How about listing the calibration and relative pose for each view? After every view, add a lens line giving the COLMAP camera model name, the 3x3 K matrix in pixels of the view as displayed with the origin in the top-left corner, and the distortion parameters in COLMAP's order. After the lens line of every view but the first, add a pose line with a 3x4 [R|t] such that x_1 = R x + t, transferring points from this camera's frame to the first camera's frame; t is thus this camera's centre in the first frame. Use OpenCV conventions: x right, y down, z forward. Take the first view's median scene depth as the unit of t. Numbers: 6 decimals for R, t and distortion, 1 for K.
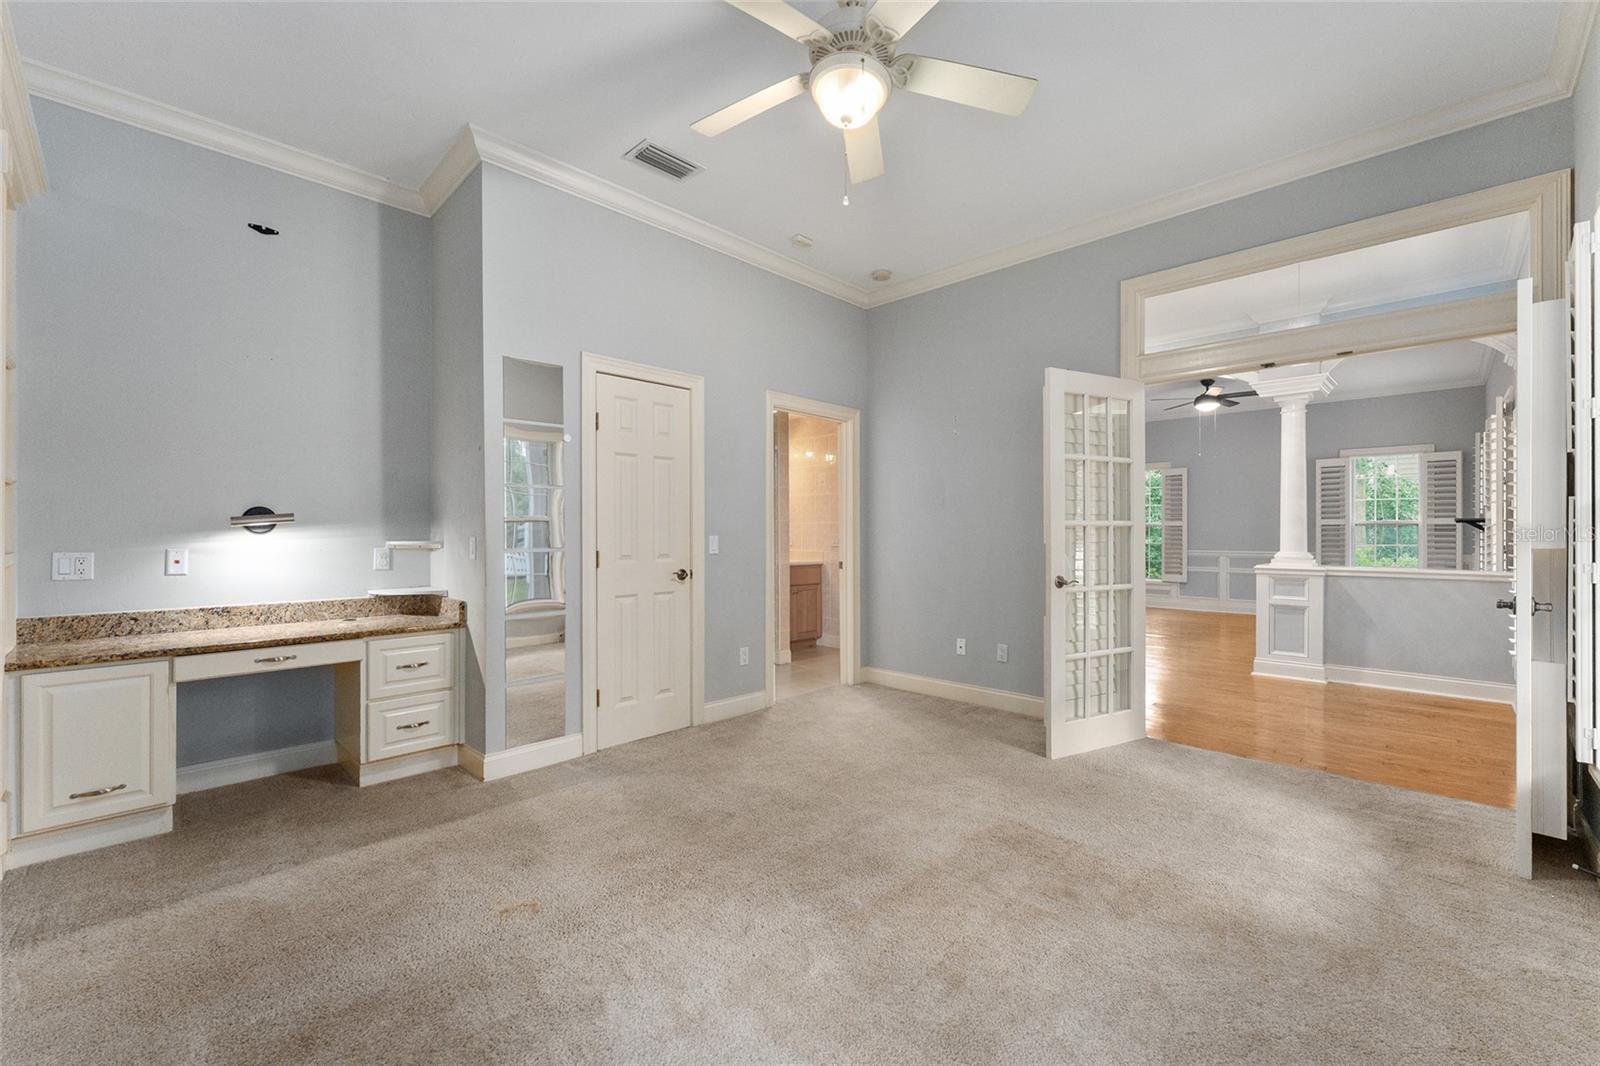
lens RADIAL K [[645.1, 0, 795.4], [0, 645.1, 525.8], [0, 0, 1]] dist [-0.003523, -0.000159]
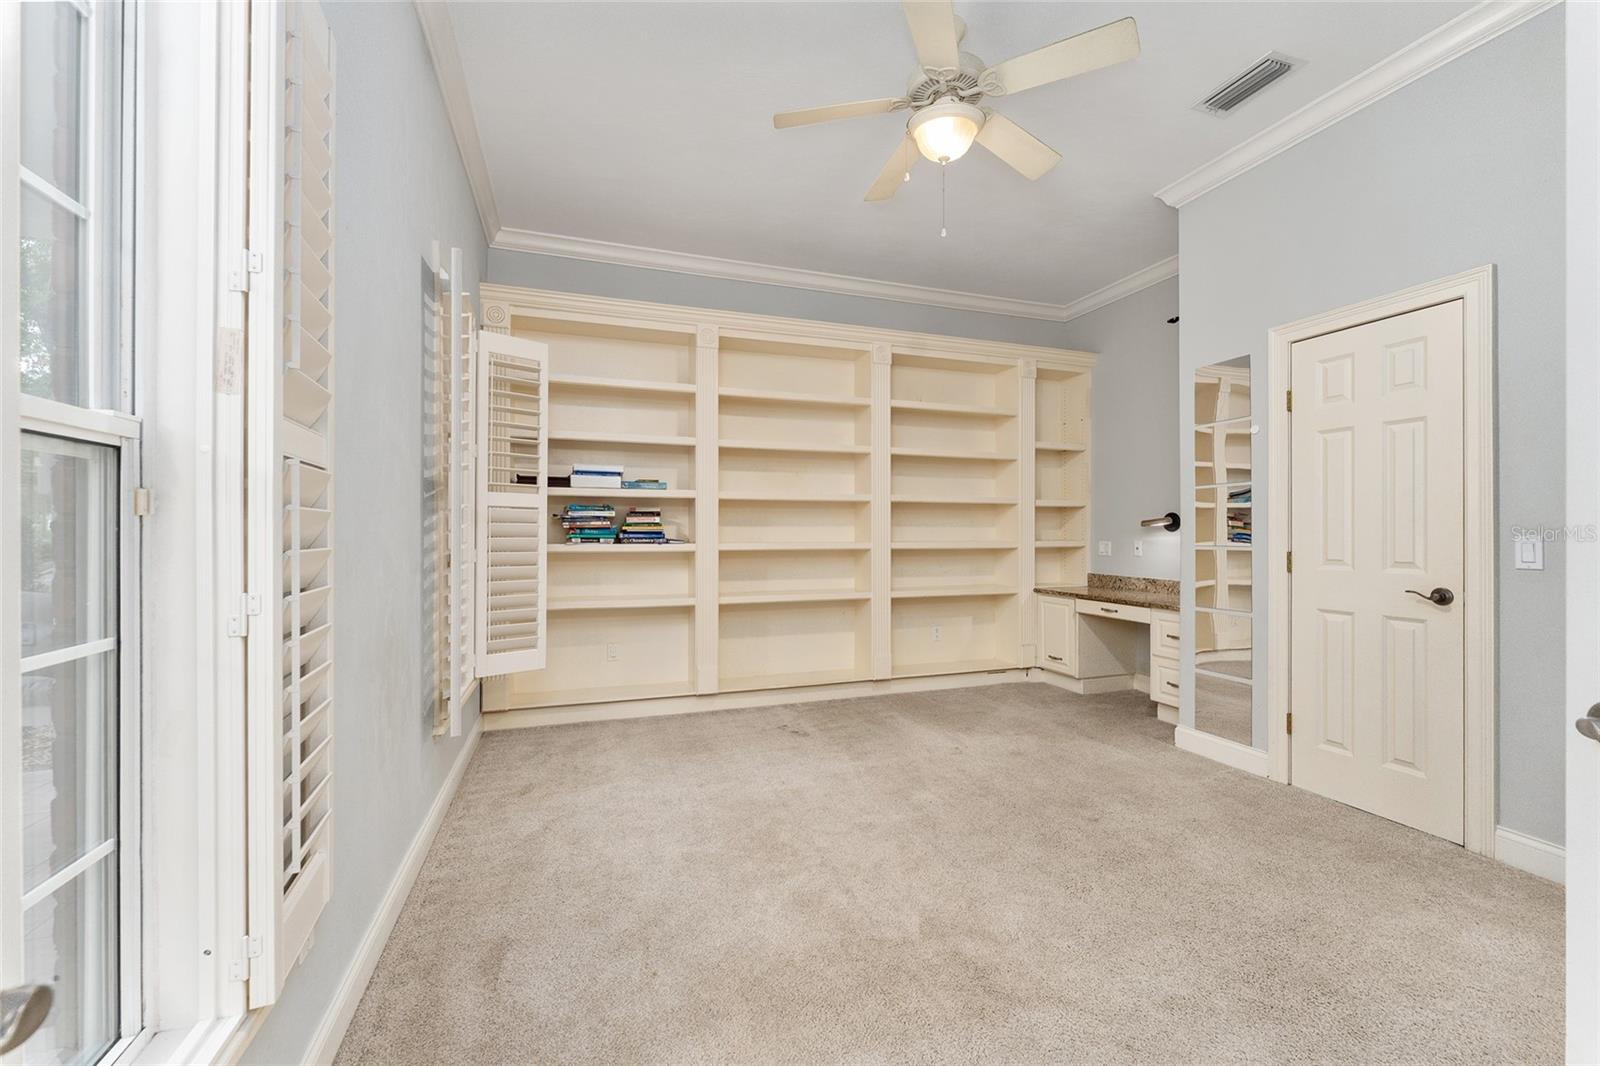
lens RADIAL K [[645.1, 0, 795.4], [0, 645.1, 525.8], [0, 0, 1]] dist [-0.003523, -0.000159]
pose [[-0.441471, -0.005361, -0.897259, 0.873485], [0.012054, 0.999856, -0.011905, 0.007944], [0.897194, -0.016072, -0.441343, 0.922152]]
